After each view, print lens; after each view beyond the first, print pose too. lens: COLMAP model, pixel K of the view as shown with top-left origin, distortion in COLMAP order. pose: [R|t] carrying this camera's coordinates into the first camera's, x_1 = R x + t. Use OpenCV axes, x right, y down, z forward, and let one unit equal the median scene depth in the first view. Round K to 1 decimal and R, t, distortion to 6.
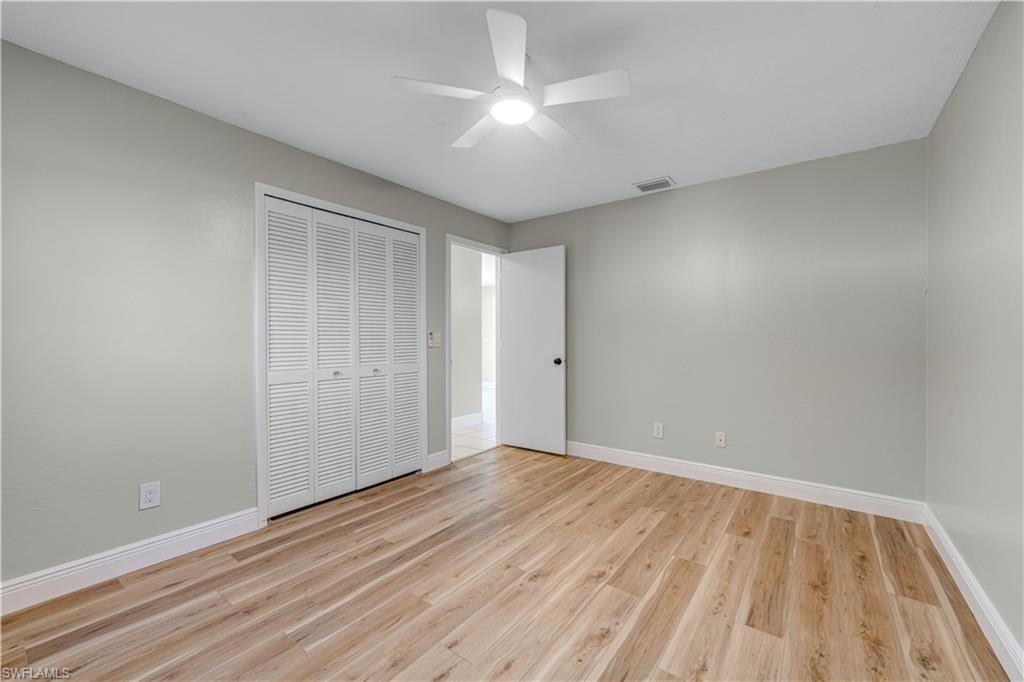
lens RADIAL K [[407.3, 0, 520.1], [0, 407.3, 339.8], [0, 0, 1]] dist [0.000972, 0.000165]
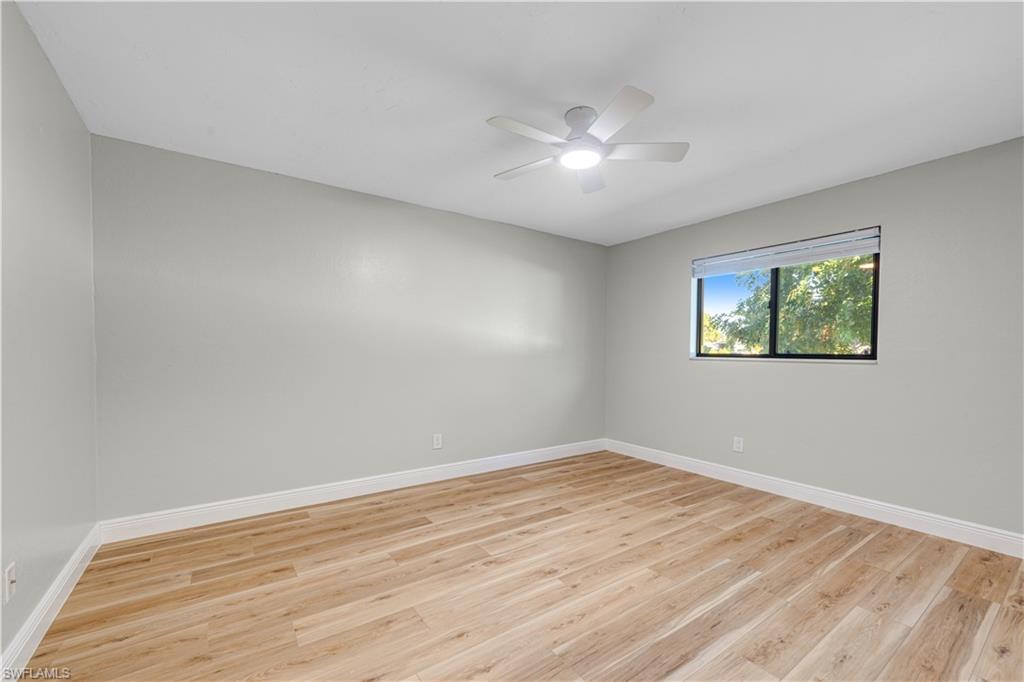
lens RADIAL K [[416.0, 0, 508.7], [0, 416.0, 362.4], [0, 0, 1]] dist [0.002192, 0.000211]
pose [[-0.949642, -0.016270, 0.312913, -0.161258], [-0.007177, 0.999518, 0.030188, 0.020594], [-0.313254, 0.026422, -0.949302, 1.780958]]
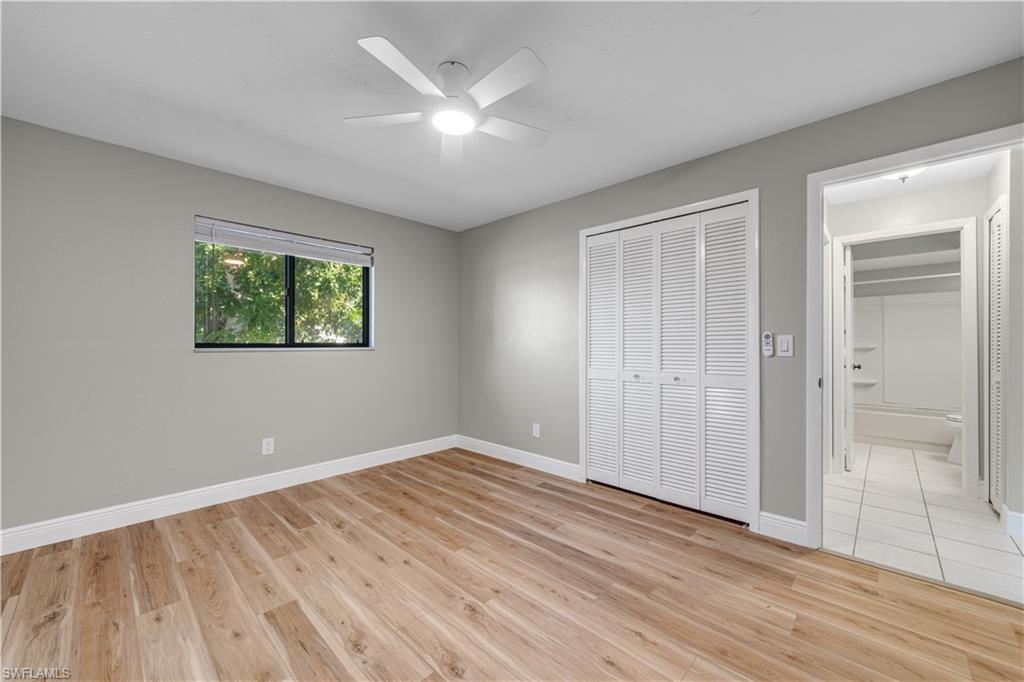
lens RADIAL K [[392.1, 0, 519.8], [0, 392.1, 342.5], [0, 0, 1]] dist [-0.001774, 0.000302]
pose [[-0.113660, -0.003414, -0.993514, 0.782246], [-0.003044, 0.999991, -0.003088, -0.003135], [0.993515, 0.002674, -0.113669, 1.062327]]
